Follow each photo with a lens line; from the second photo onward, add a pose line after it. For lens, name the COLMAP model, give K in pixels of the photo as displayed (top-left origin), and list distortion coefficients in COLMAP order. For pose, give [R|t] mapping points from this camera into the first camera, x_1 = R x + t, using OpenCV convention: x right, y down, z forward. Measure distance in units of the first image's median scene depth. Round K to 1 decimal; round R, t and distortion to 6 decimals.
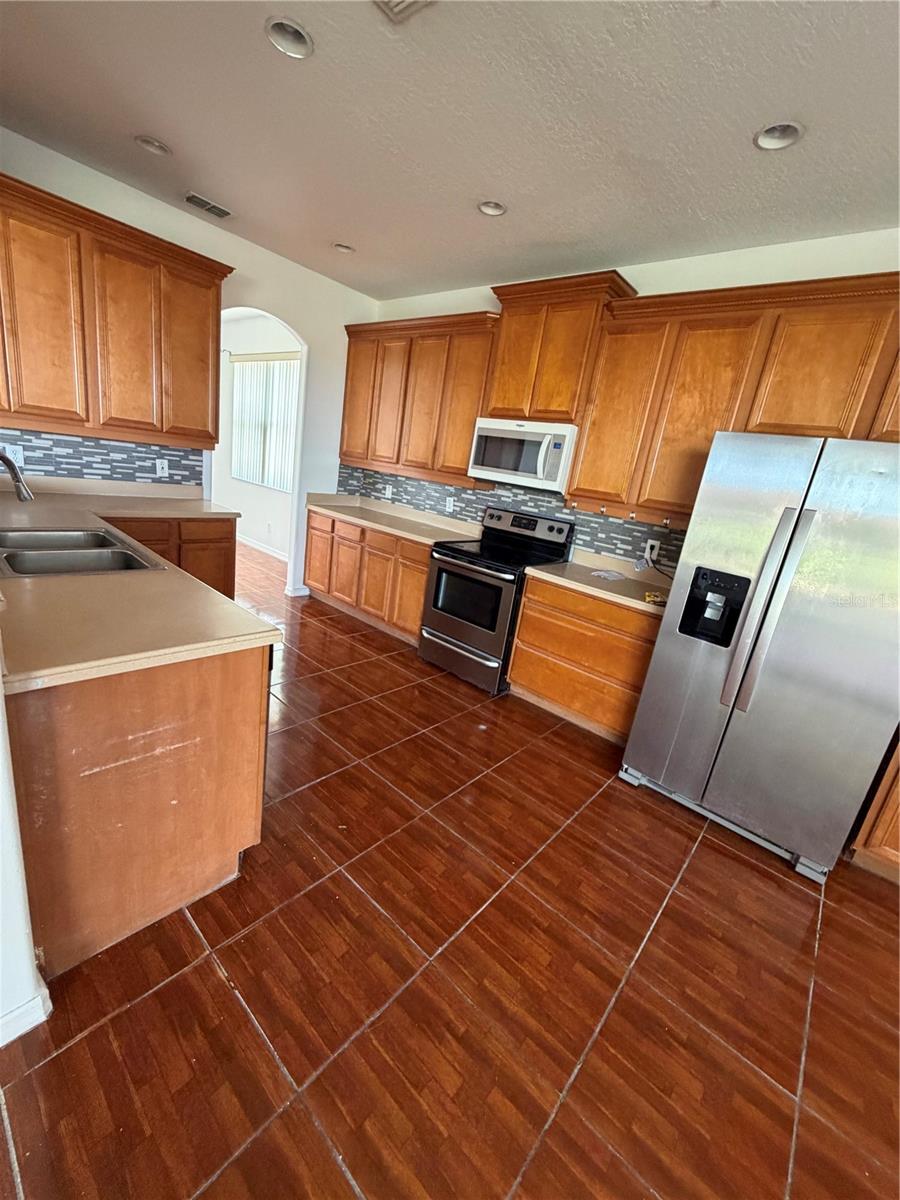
lens RADIAL K [[482.3, 0, 451.8], [0, 482.3, 601.6], [0, 0, 1]] dist [0.001617, 0.000073]
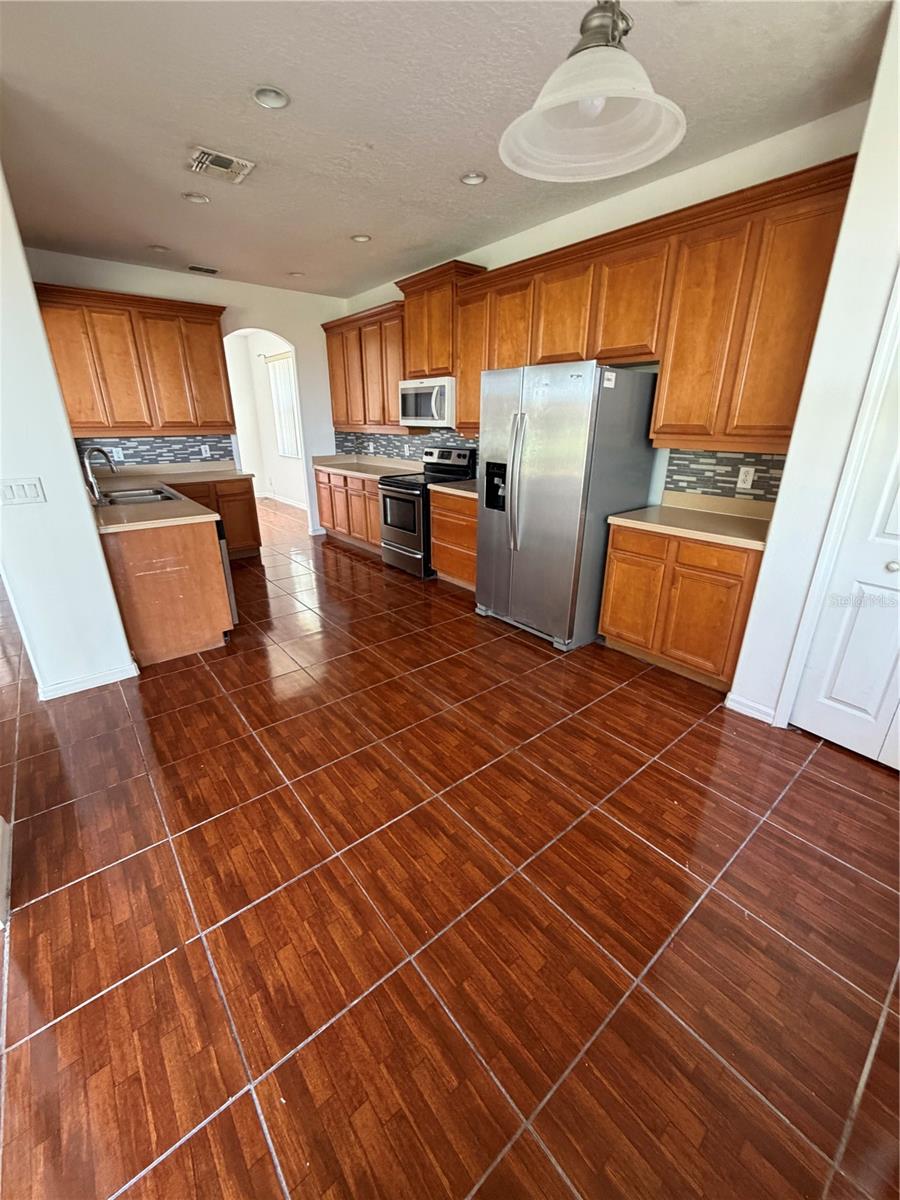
lens RADIAL K [[476.5, 0, 452.8], [0, 476.5, 605.5], [0, 0, 1]] dist [-0.008279, 0.000065]
pose [[0.976944, -0.073491, -0.200449, 0.363745], [0.090194, 0.993058, 0.075498, 0.140000], [0.193509, -0.091837, 0.976791, -0.298678]]
